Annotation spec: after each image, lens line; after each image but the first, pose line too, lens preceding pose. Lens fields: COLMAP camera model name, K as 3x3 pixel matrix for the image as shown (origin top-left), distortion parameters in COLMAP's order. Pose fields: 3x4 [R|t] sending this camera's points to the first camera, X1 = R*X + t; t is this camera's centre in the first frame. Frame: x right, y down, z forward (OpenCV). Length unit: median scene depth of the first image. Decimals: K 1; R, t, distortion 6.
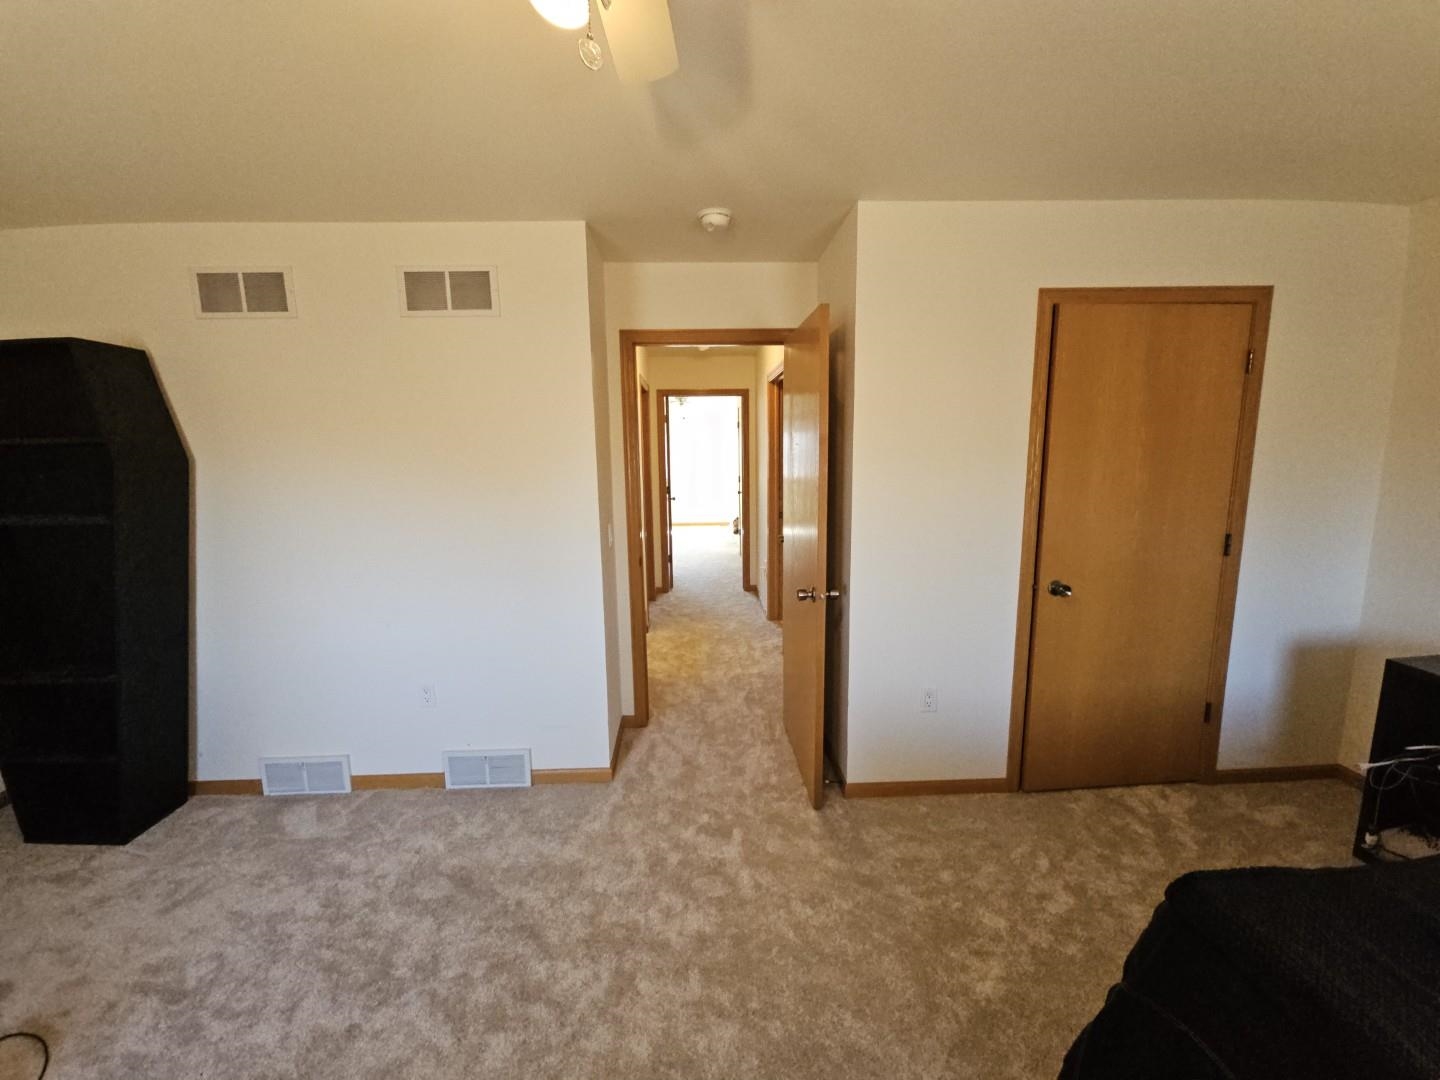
lens RADIAL K [[588.1, 0, 713.7], [0, 588.1, 537.0], [0, 0, 1]] dist [0.013394, -0.008646]
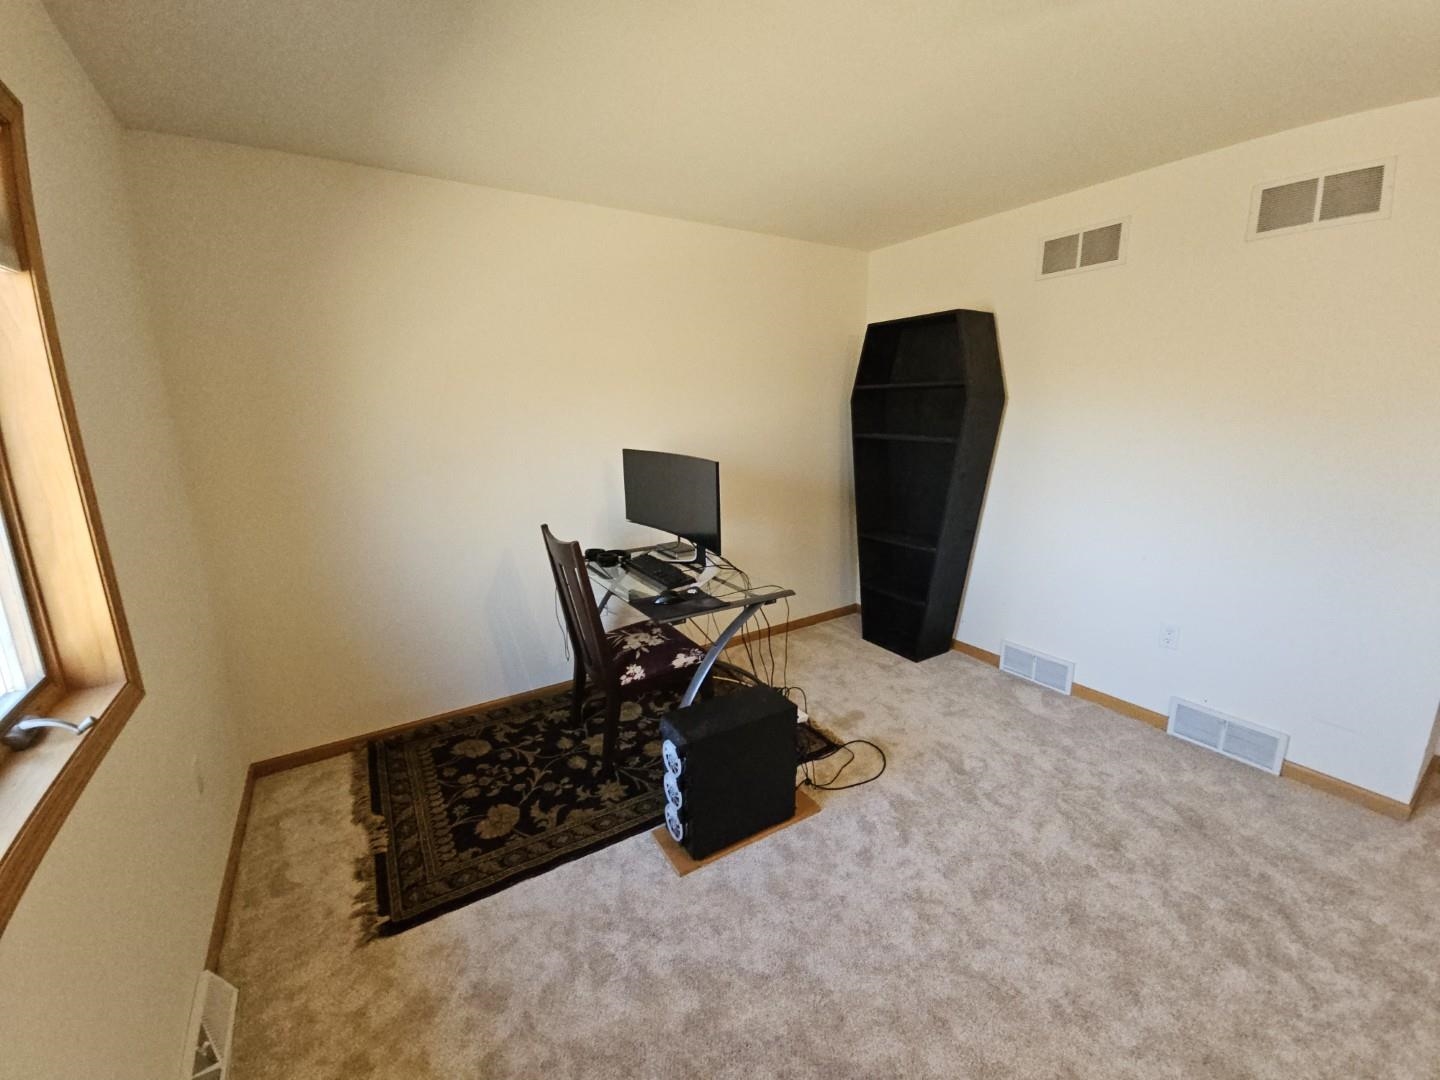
lens RADIAL K [[588.1, 0, 713.7], [0, 588.1, 537.0], [0, 0, 1]] dist [0.013394, -0.008646]
pose [[0.507739, 0.195548, -0.839024, -0.069738], [-0.120546, 0.980444, 0.155559, 0.039489], [0.853035, 0.022158, 0.521383, -0.184169]]
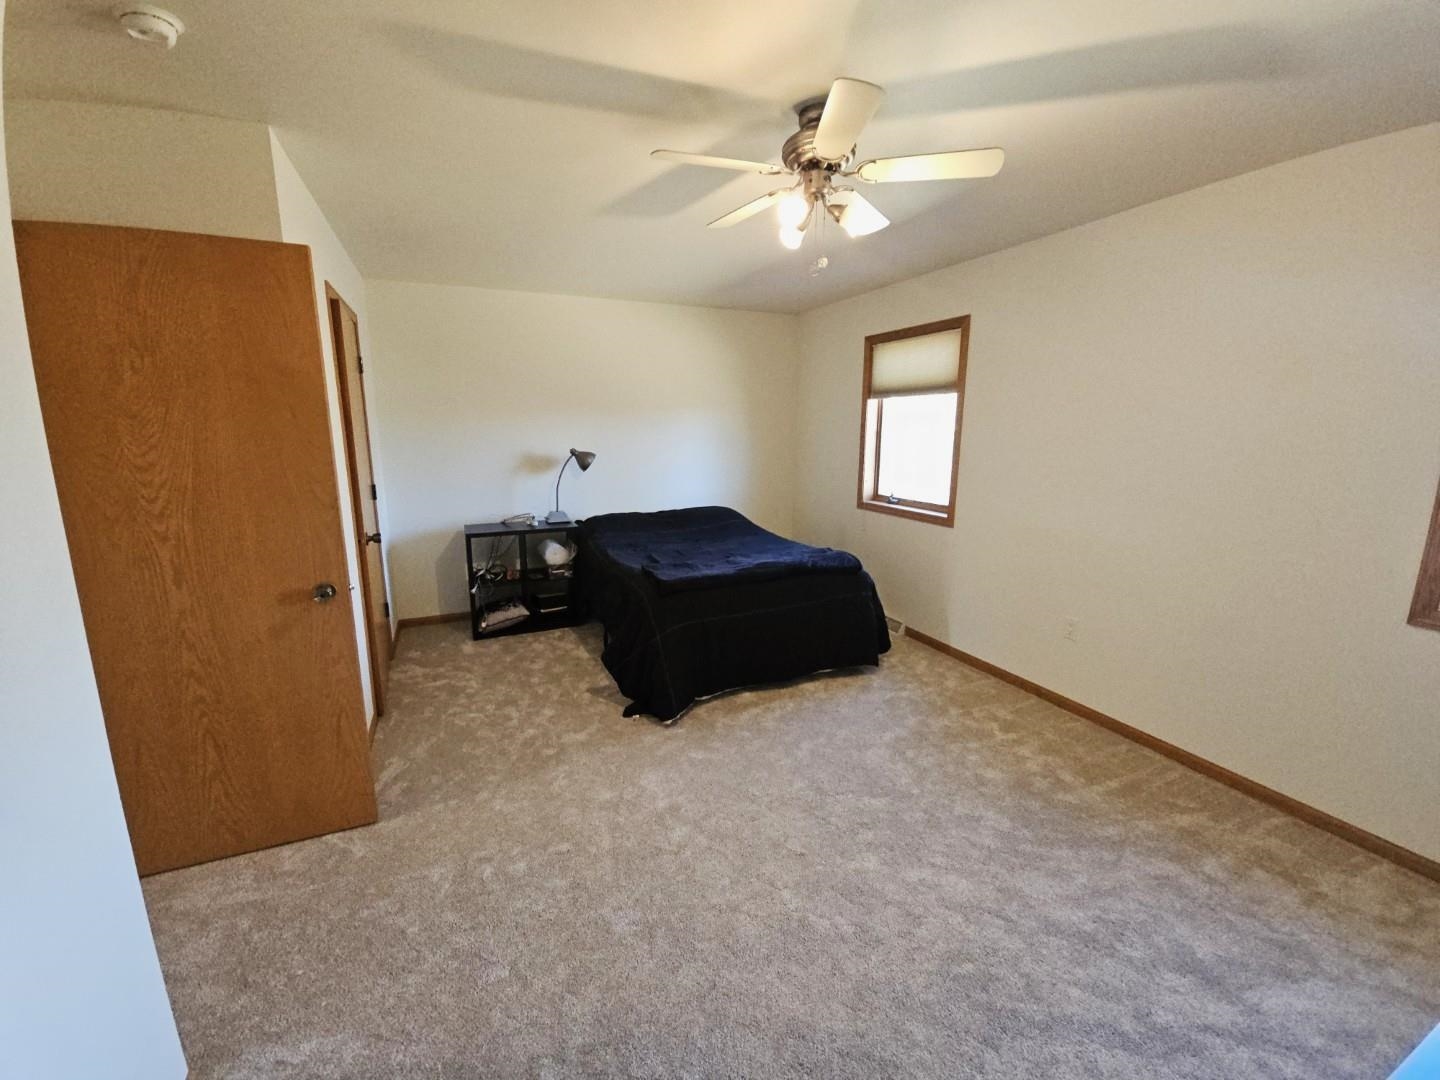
lens RADIAL K [[588.1, 0, 713.7], [0, 588.1, 537.0], [0, 0, 1]] dist [0.013394, -0.008646]
pose [[-0.366984, -0.160320, 0.916308, -0.718549], [0.145376, 0.963049, 0.226722, -0.080261], [-0.918797, 0.216413, -0.330117, 0.685814]]
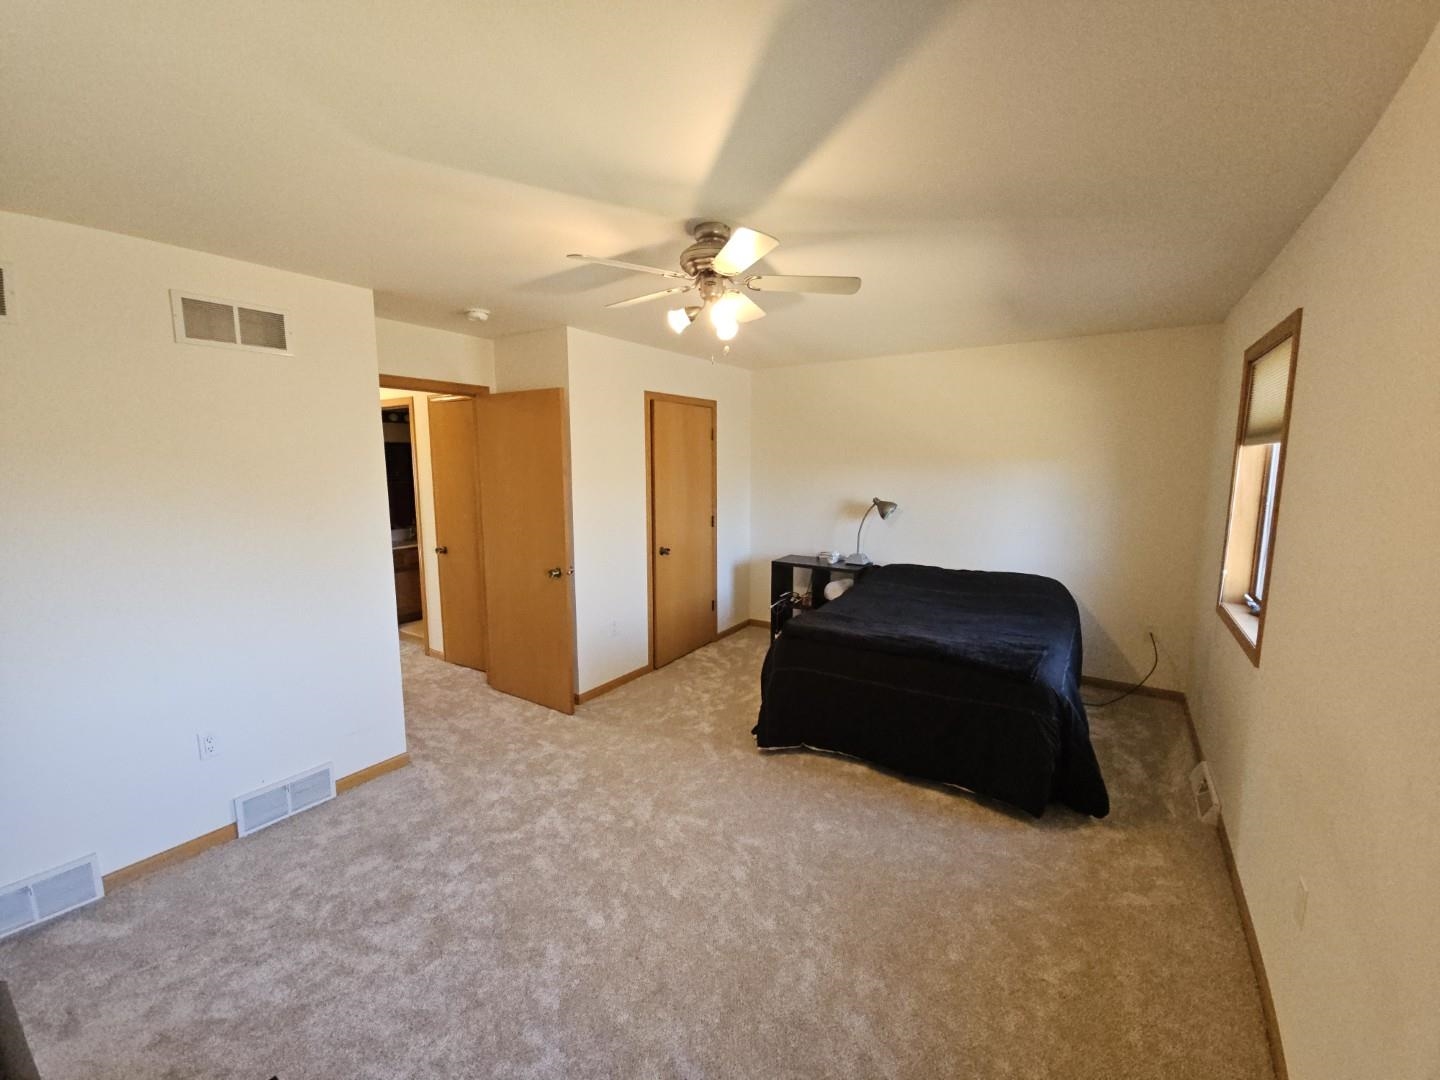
lens RADIAL K [[588.1, 0, 713.7], [0, 588.1, 537.0], [0, 0, 1]] dist [0.013394, -0.008646]
pose [[0.590171, -0.091492, 0.802077, -0.729745], [0.115339, 0.992920, 0.028394, 0.008907], [-0.798996, 0.075753, 0.596546, -0.210253]]
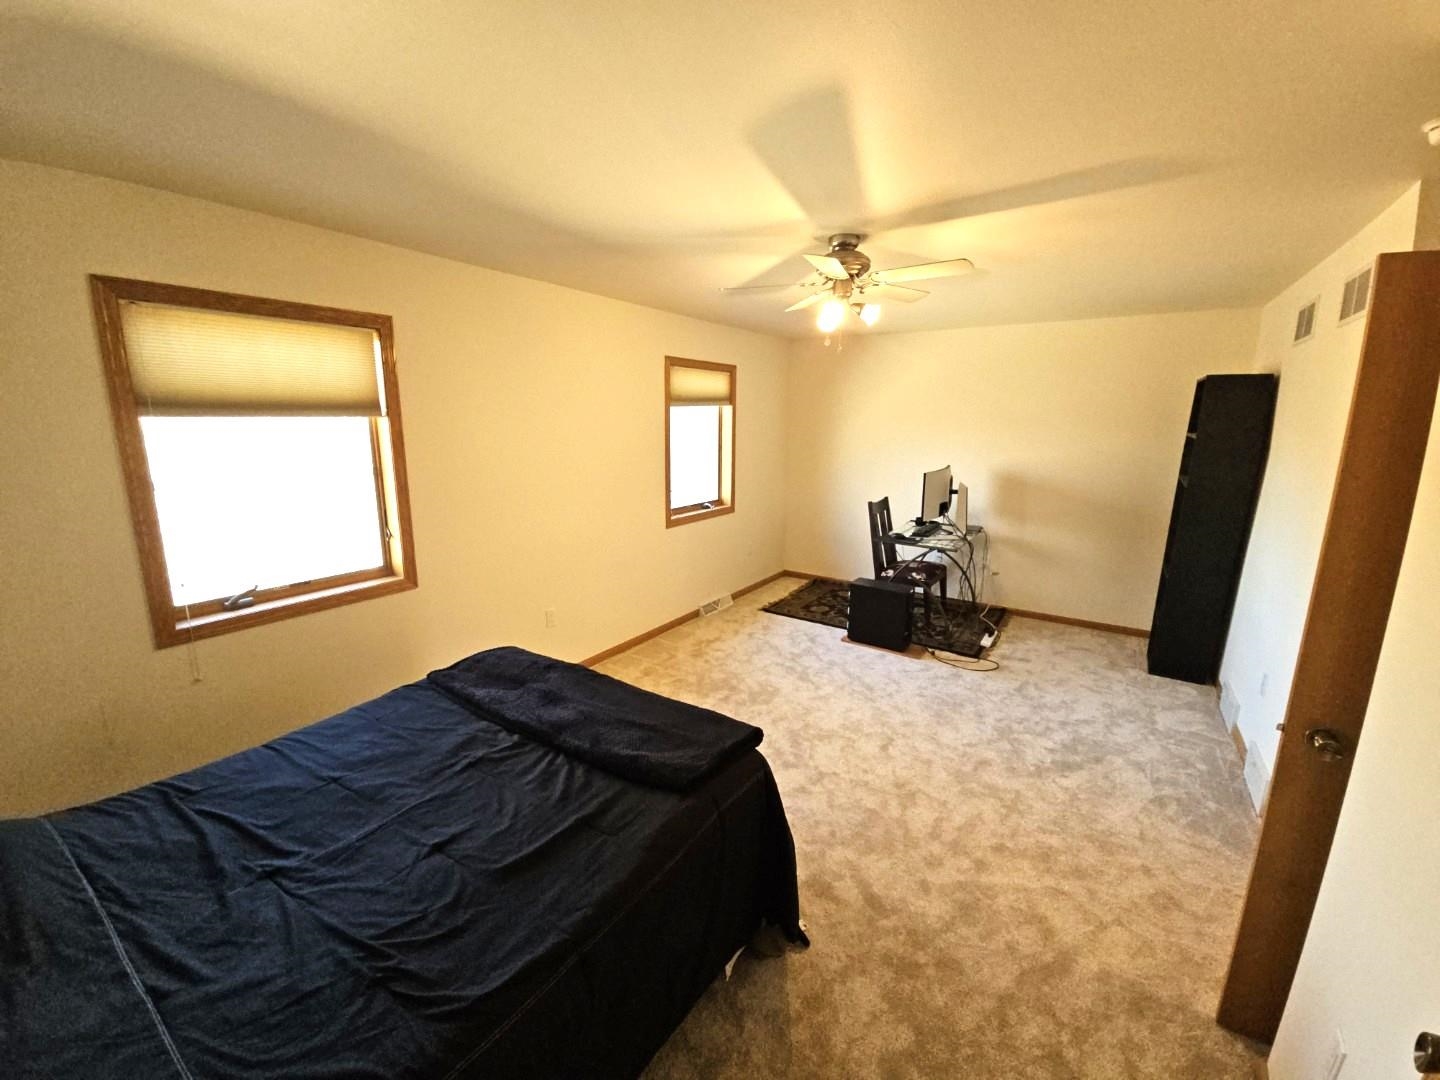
lens RADIAL K [[588.1, 0, 713.7], [0, 588.1, 537.0], [0, 0, 1]] dist [0.013394, -0.008646]
pose [[-0.590291, 0.172367, -0.788572, 0.895628], [-0.117761, 0.948093, 0.295386, -0.183166], [0.798554, 0.267227, -0.539352, 0.710254]]
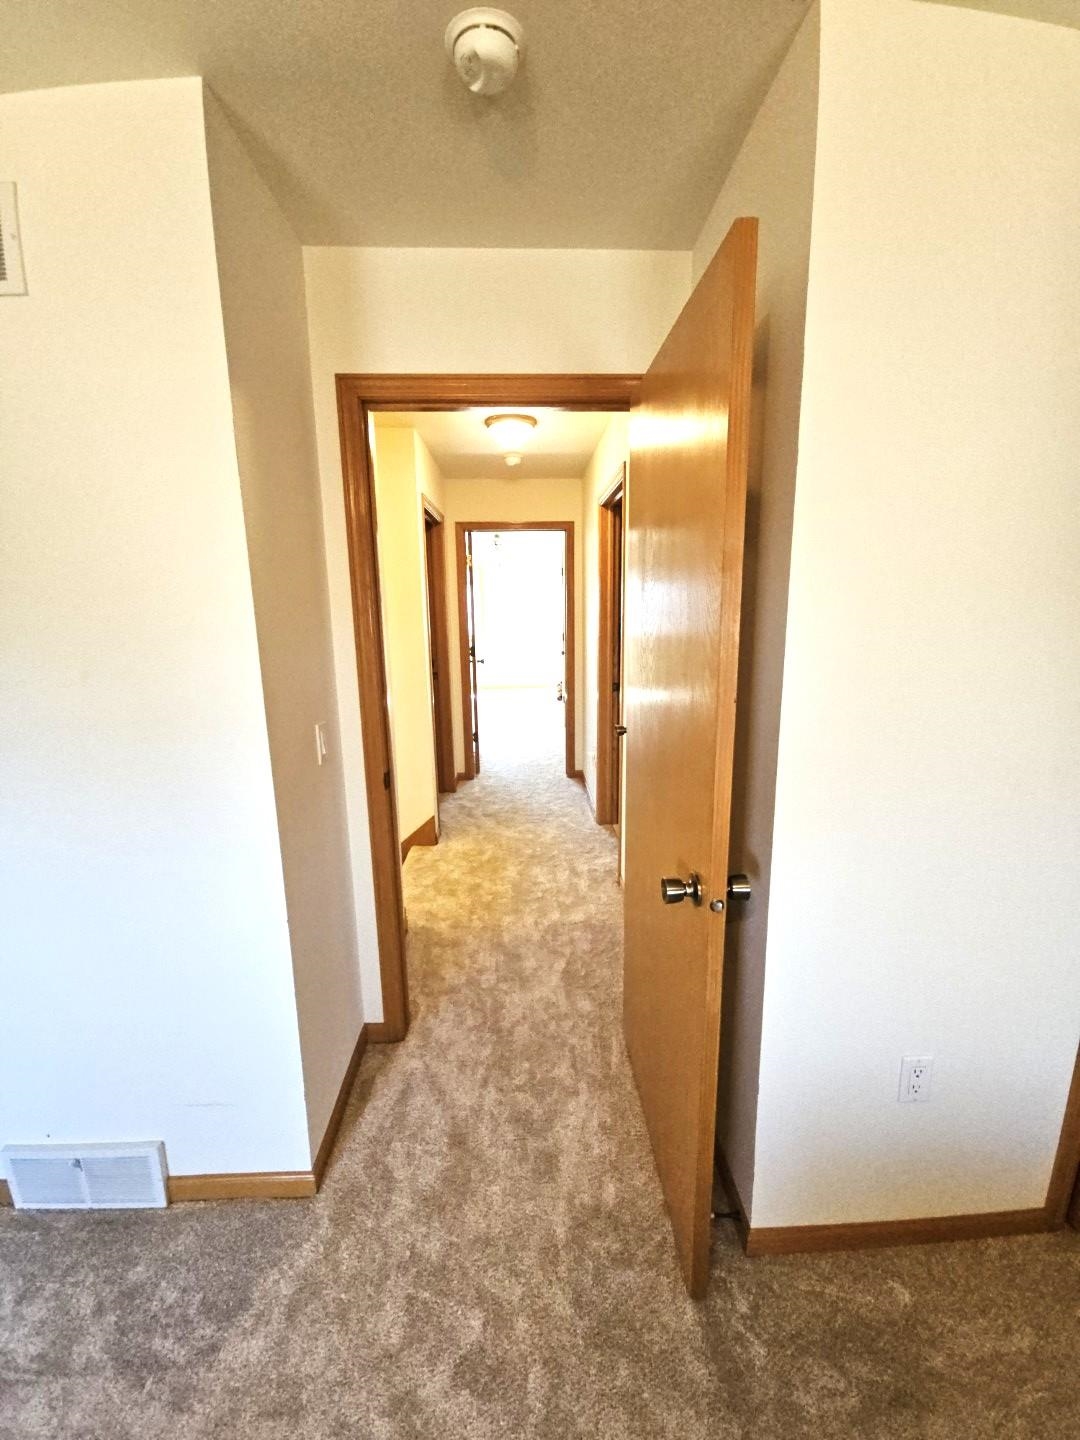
lens RADIAL K [[588.1, 0, 541.9], [0, 588.1, 712.9], [0, 0, 1]] dist [0.013394, -0.008646]
pose [[1.000000, 0.000772, 0.000587, 0.038631], [-0.000791, 0.999419, 0.034086, -0.056055], [-0.000560, -0.034087, 0.999419, 0.475135]]
